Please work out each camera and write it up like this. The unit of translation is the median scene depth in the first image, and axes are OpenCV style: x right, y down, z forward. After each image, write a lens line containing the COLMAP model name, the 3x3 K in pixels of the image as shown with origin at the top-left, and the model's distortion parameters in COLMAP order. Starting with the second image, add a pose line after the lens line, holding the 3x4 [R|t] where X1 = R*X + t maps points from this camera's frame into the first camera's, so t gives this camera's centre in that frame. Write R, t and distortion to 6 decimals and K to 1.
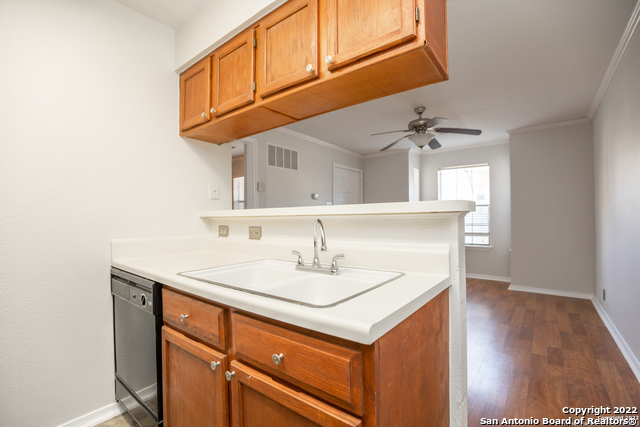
lens RADIAL K [[288.5, 0, 320.5], [0, 288.5, 217.1], [0, 0, 1]] dist [-0.035705, 0.000740]
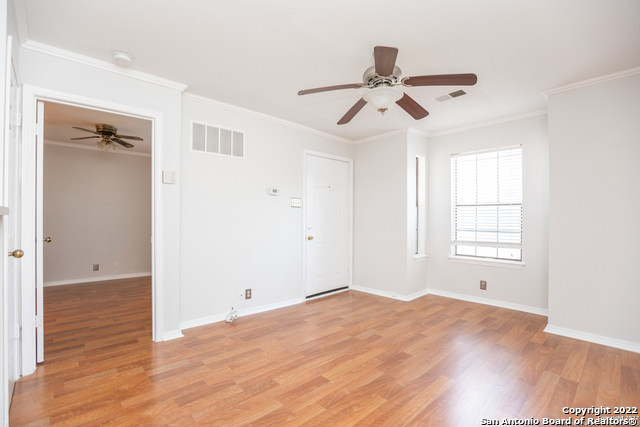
lens RADIAL K [[294.0, 0, 318.6], [0, 294.0, 216.9], [0, 0, 1]] dist [-0.031692, 0.001834]
pose [[0.987617, 0.009911, -0.156570, 0.270124], [-0.010777, 0.999931, -0.004686, -0.000520], [0.156513, 0.006316, 0.987656, 0.282110]]
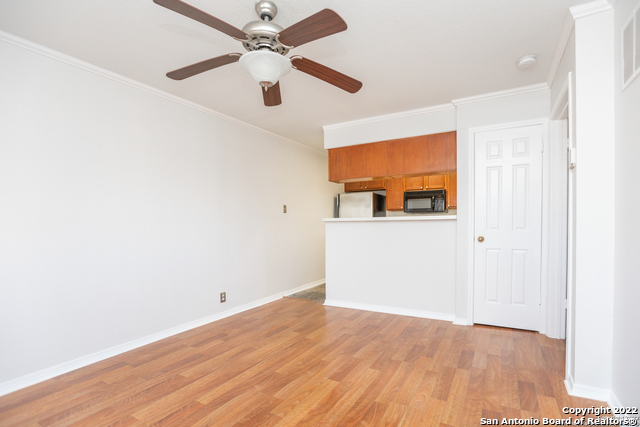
lens RADIAL K [[299.6, 0, 348.1], [0, 299.6, 231.2], [0, 0, 1]] dist [-0.037540, 0.000633]
pose [[-0.979652, 0.029334, -0.198548, 0.275862], [0.024214, 0.999310, 0.028163, 0.003990], [0.199237, 0.022782, -0.979686, 1.310756]]
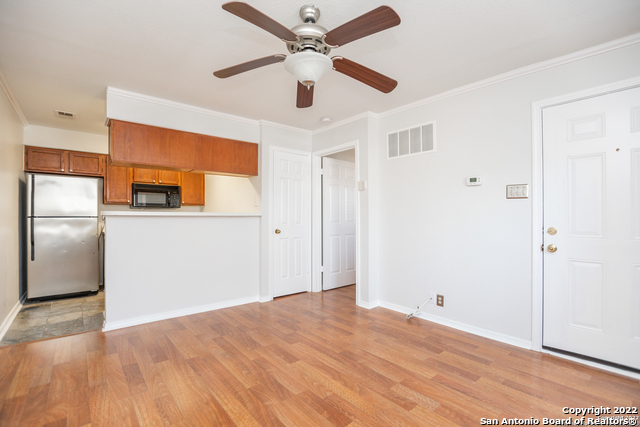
lens RADIAL K [[288.5, 0, 320.5], [0, 288.5, 217.1], [0, 0, 1]] dist [-0.035705, 0.000740]
pose [[-0.190577, 0.007834, -0.981641, 0.737246], [0.004162, 0.999966, 0.007172, -0.001814], [0.981663, -0.002719, -0.190603, 0.950000]]
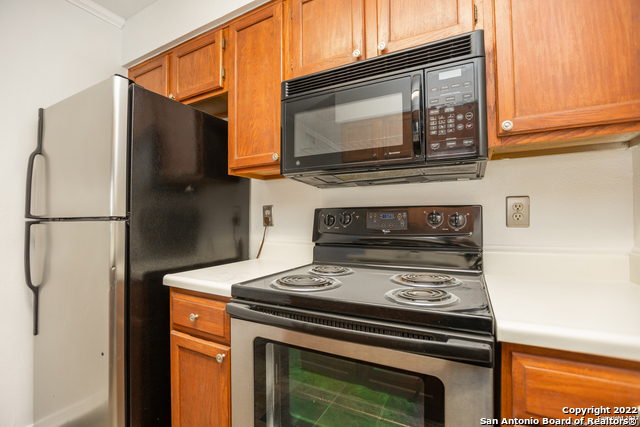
lens RADIAL K [[288.5, 0, 320.5], [0, 288.5, 217.1], [0, 0, 1]] dist [-0.035705, 0.000740]
pose [[-0.985569, 0.013173, -0.168760, -0.261373], [0.015211, 0.999826, -0.010787, 0.007282], [0.168589, -0.013199, -0.985598, 0.262818]]
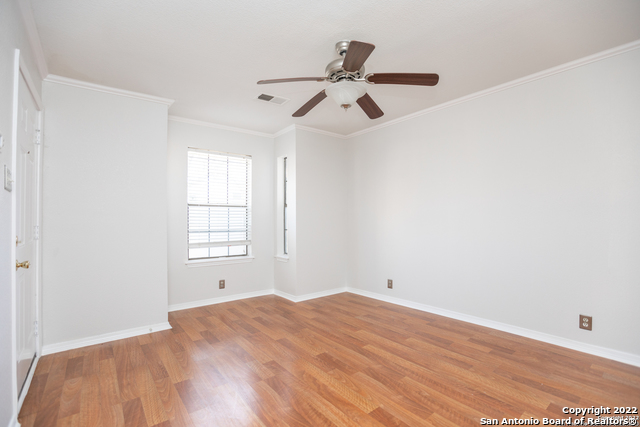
lens RADIAL K [[294.0, 0, 318.6], [0, 294.0, 216.9], [0, 0, 1]] dist [-0.031692, 0.001834]
pose [[0.231243, 0.017162, 0.972745, -0.231465], [0.004949, 0.999811, -0.018816, 0.007580], [-0.972883, 0.009165, 0.231114, 0.773271]]
